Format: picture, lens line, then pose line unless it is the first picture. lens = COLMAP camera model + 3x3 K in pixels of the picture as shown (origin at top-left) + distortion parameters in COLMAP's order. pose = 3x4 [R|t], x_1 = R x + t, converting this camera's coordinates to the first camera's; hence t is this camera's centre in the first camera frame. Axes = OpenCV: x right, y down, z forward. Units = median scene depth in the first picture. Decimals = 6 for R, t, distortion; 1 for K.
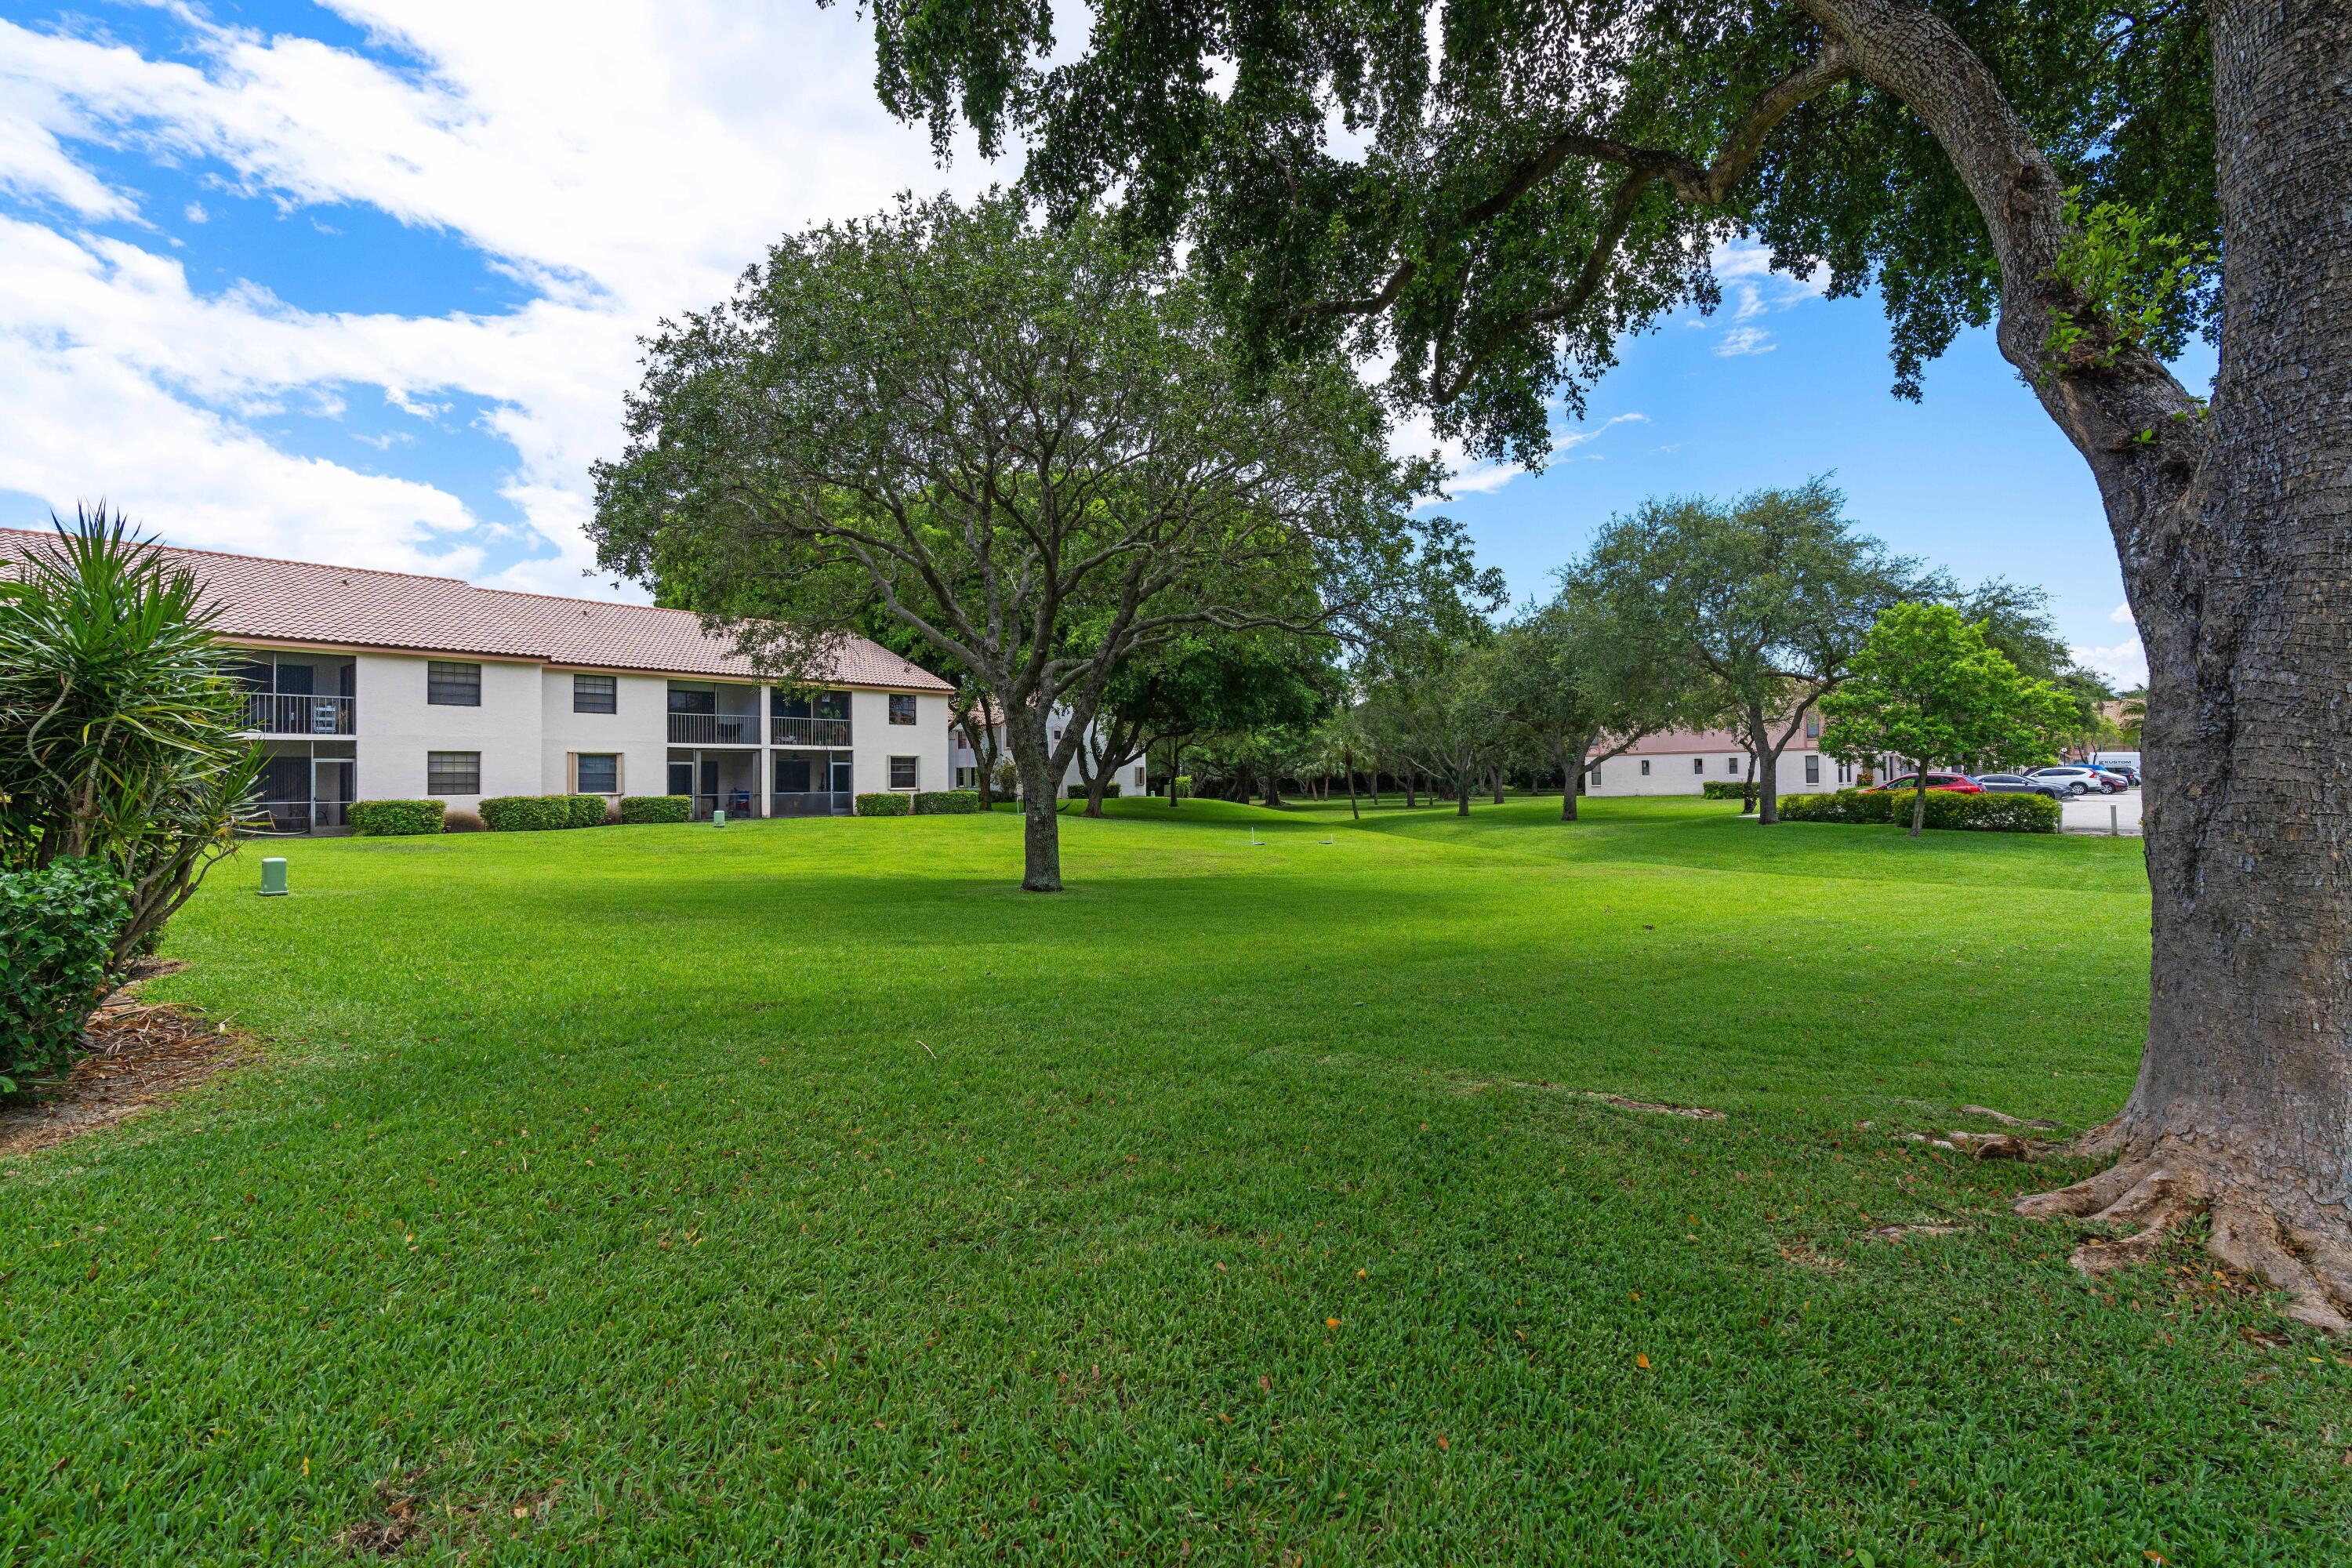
lens RADIAL K [[1062.5, 0, 1177.1], [0, 1062.5, 782.5], [0, 0, 1]] dist [-0.001555, 0.000424]
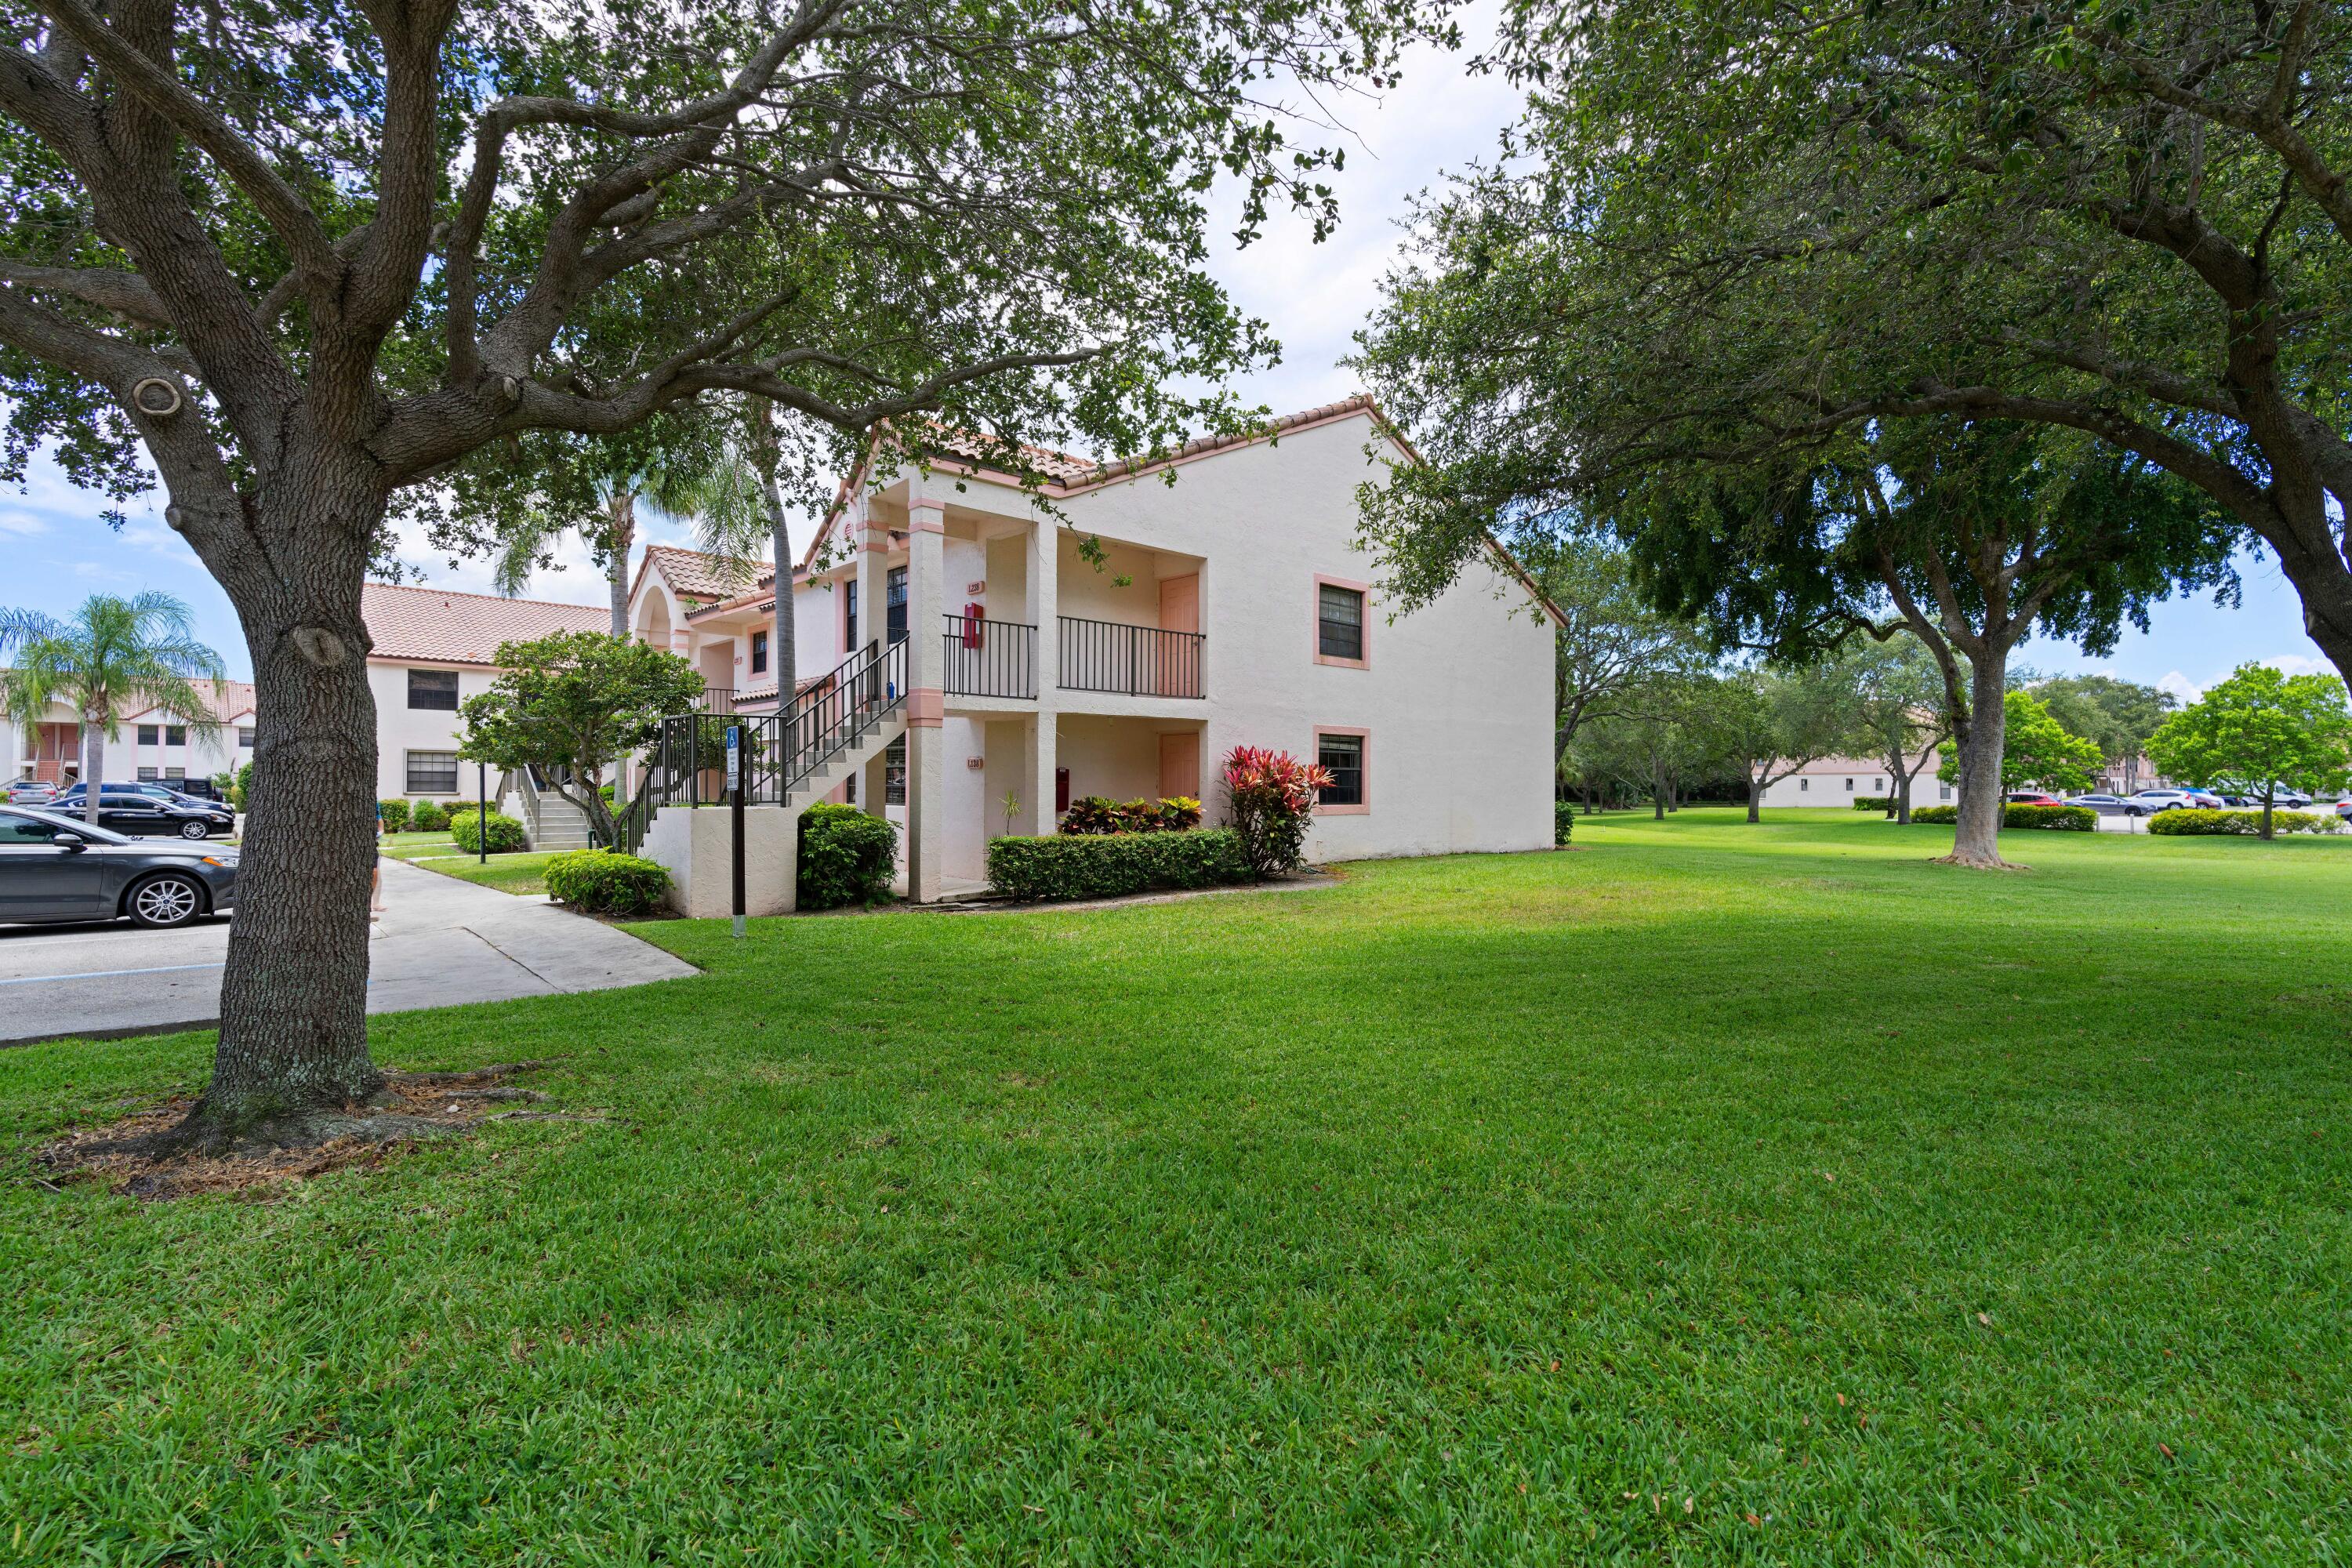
lens RADIAL K [[1062.5, 0, 1175.2], [0, 1062.5, 793.7], [0, 0, 1]] dist [-0.001555, 0.000424]
pose [[0.994941, 0.012535, -0.099678, -0.268561], [-0.012149, 0.999916, 0.004478, -0.000155], [0.099726, -0.003245, 0.995010, -0.500904]]
